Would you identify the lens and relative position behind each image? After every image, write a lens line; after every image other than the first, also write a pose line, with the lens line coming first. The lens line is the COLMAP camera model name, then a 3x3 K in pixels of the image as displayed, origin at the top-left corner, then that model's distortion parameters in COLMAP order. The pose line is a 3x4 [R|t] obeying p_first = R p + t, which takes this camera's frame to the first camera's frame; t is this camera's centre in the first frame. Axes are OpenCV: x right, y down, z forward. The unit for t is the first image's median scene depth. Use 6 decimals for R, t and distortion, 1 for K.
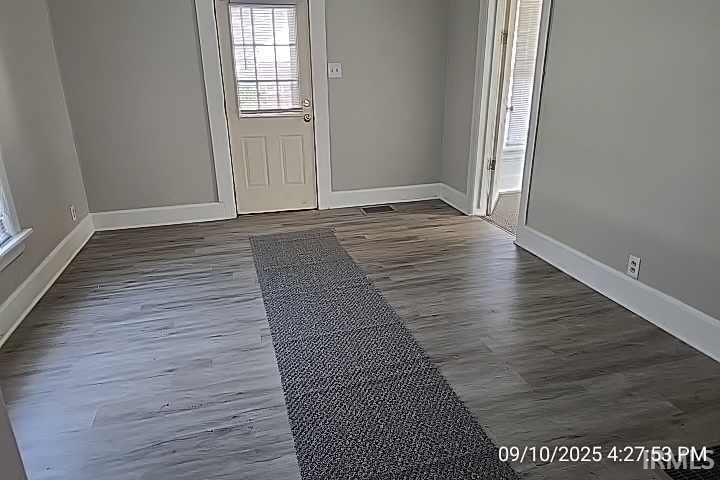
lens RADIAL K [[483.0, 0, 361.0], [0, 483.0, 236.9], [0, 0, 1]] dist [0.071511, -0.005148]
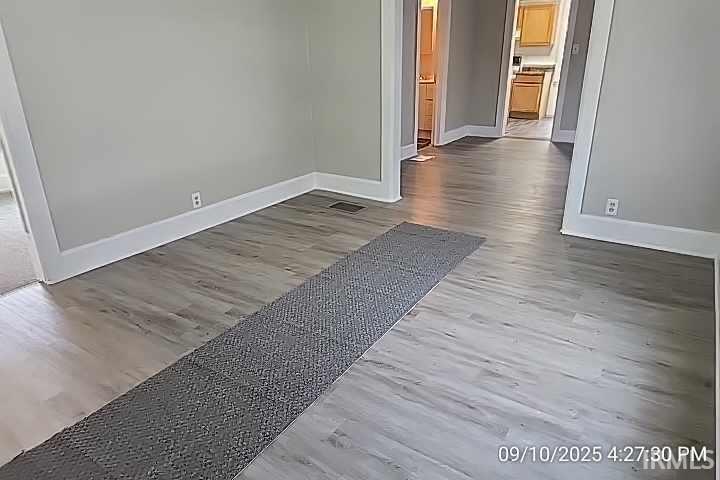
lens RADIAL K [[483.0, 0, 359.7], [0, 483.0, 242.0], [0, 0, 1]] dist [0.071511, -0.005148]
pose [[-0.658545, -0.244539, 0.711702, -0.743391], [0.275289, 0.801899, 0.530259, -0.441643], [-0.700382, 0.545123, -0.460767, 1.353253]]
